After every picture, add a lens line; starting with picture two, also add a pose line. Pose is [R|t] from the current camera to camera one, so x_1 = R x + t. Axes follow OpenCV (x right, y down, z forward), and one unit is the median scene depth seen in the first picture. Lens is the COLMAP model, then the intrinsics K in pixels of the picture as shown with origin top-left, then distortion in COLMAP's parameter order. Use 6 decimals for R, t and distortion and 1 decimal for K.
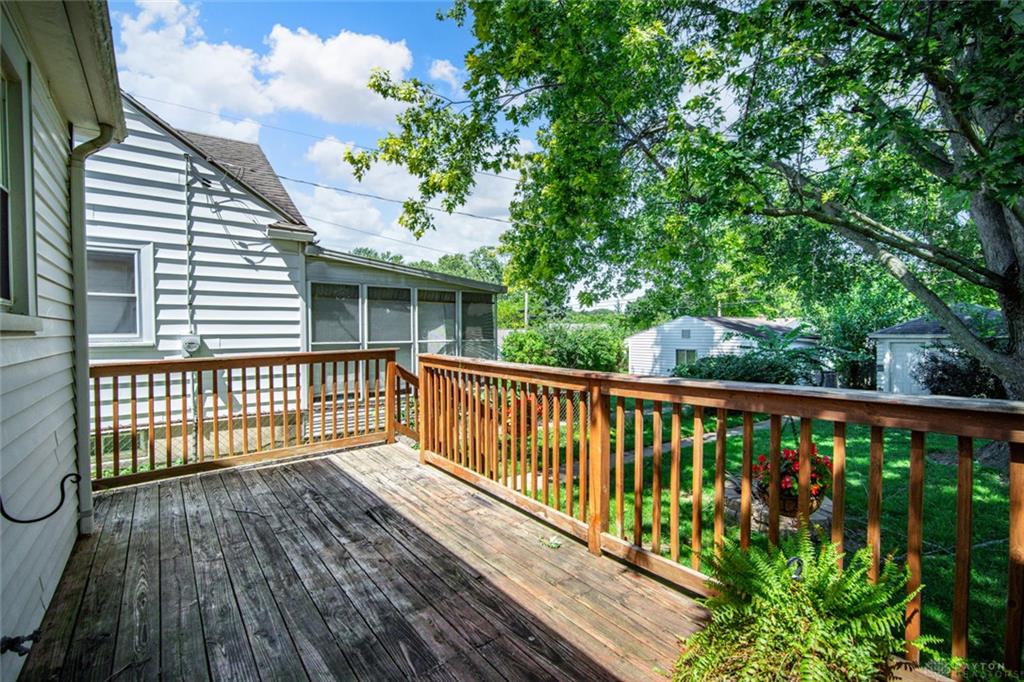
lens RADIAL K [[445.0, 0, 512.0], [0, 445.0, 341.0], [0, 0, 1]] dist [-0.000374, -0.000080]
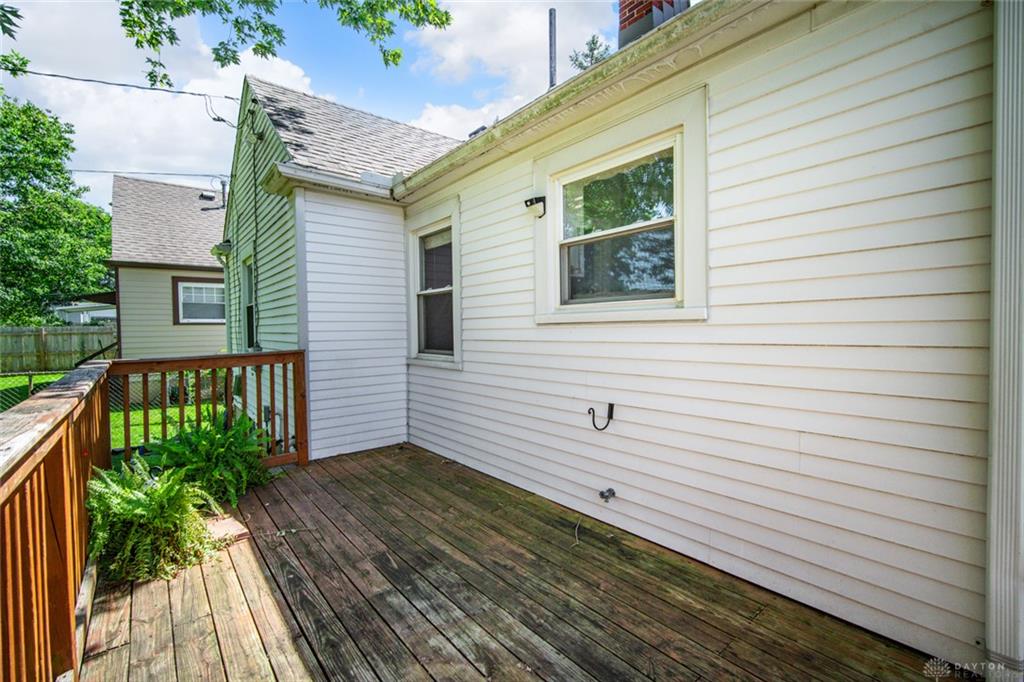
lens RADIAL K [[445.0, 0, 512.0], [0, 445.0, 341.0], [0, 0, 1]] dist [-0.000374, -0.000080]
pose [[-0.999636, 0.020618, -0.017392, -0.481992], [0.019682, 0.998436, 0.052332, -0.029681], [0.018444, 0.051970, -0.998478, 1.892871]]
